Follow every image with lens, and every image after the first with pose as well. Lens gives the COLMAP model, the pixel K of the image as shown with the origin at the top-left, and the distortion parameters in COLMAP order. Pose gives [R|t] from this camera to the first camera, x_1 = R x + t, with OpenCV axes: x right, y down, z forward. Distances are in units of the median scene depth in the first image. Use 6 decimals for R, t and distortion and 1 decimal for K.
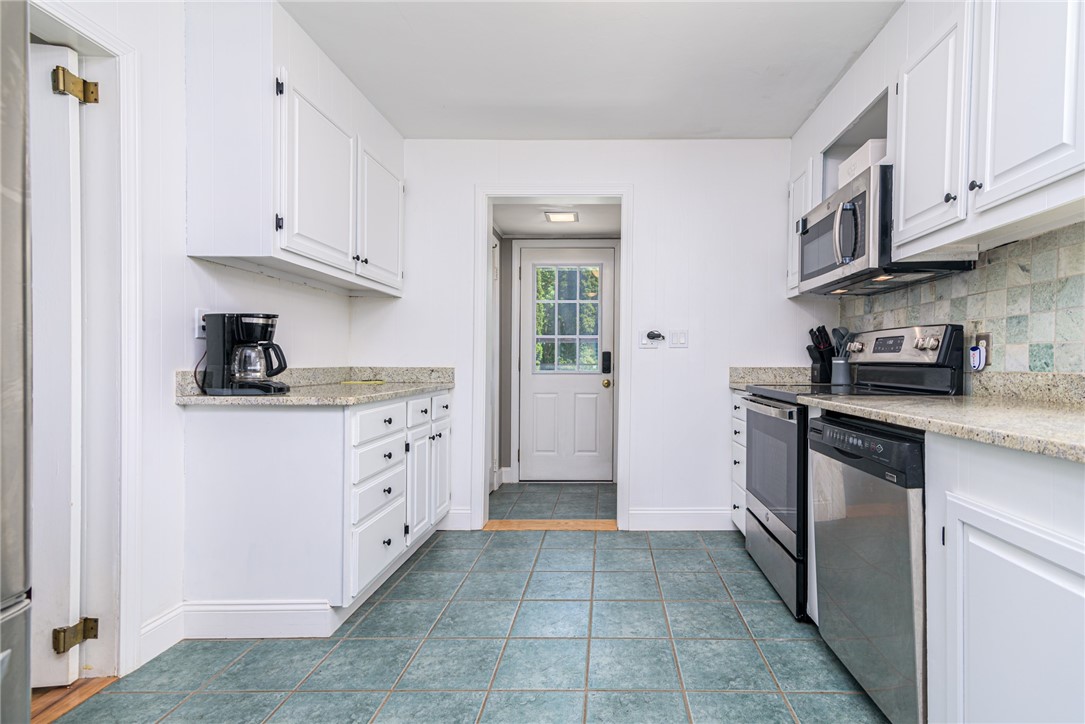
lens RADIAL K [[503.2, 0, 614.6], [0, 503.2, 365.9], [0, 0, 1]] dist [0.000759, 0.000058]
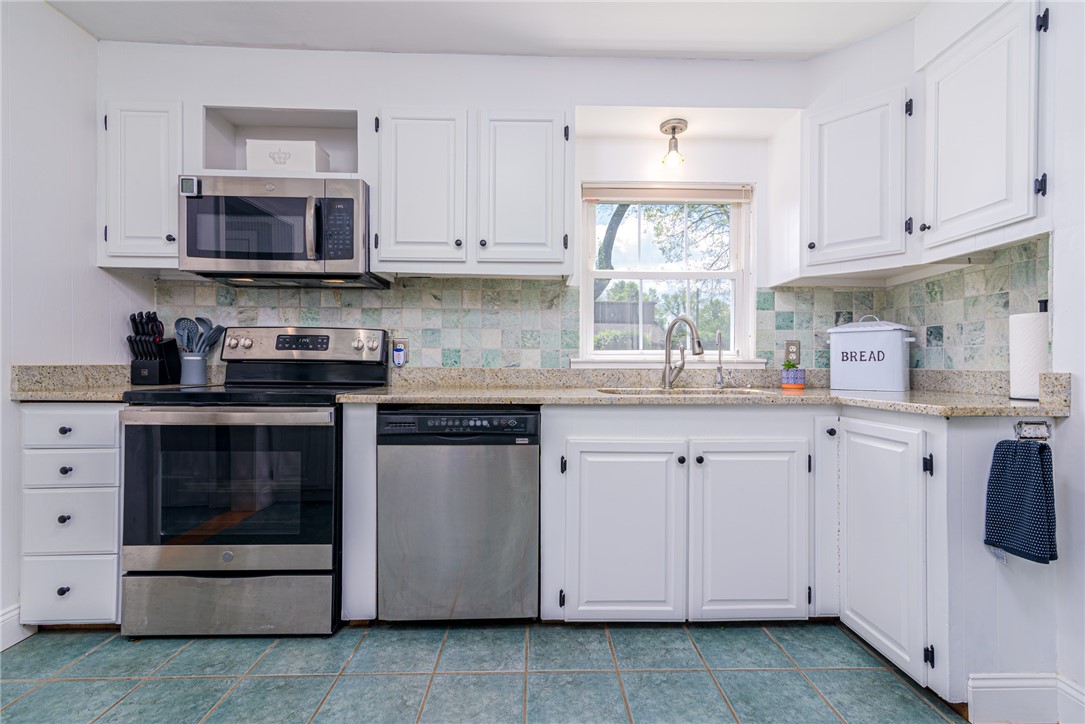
lens RADIAL K [[484.7, 0, 538.9], [0, 484.7, 362.4], [0, 0, 1]] dist [0.002918, 0.000278]
pose [[-0.007734, -0.001138, 0.999969, -0.593533], [-0.000704, 0.999999, 0.001133, -0.003730], [-0.999970, -0.000695, -0.007735, 0.680534]]
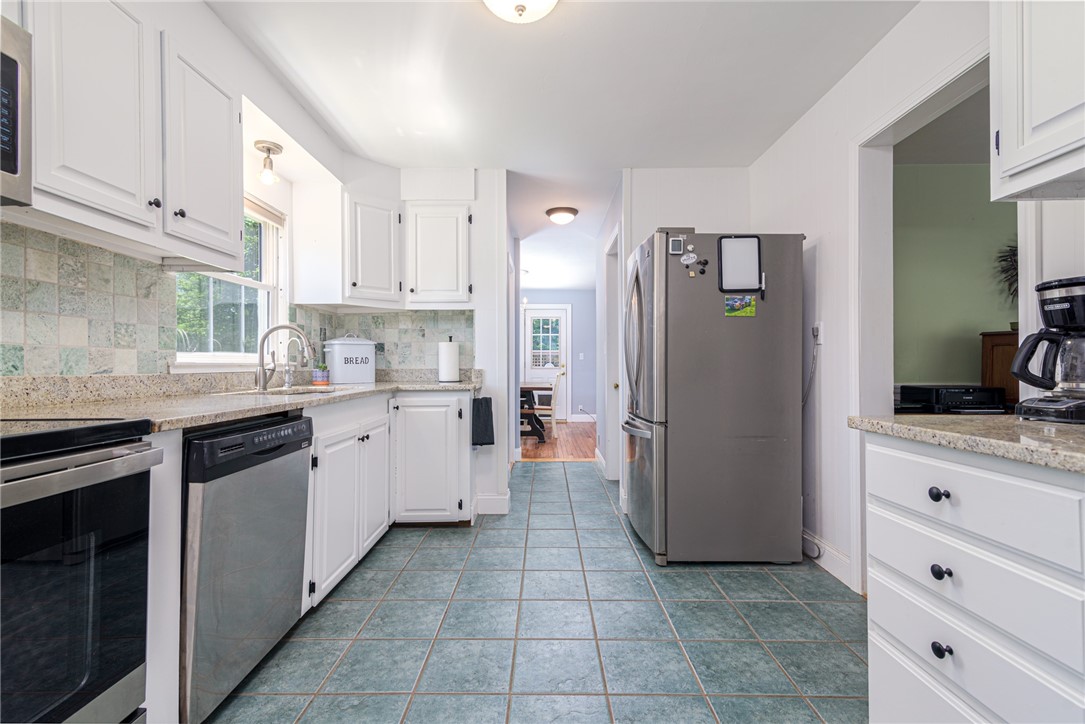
lens RADIAL K [[484.7, 0, 538.9], [0, 484.7, 362.4], [0, 0, 1]] dist [0.002918, 0.000278]
pose [[-0.999515, -0.002087, 0.031065, -0.122266], [-0.002097, 0.999998, -0.000290, -0.012560], [-0.031064, -0.000355, -0.999517, 1.689609]]
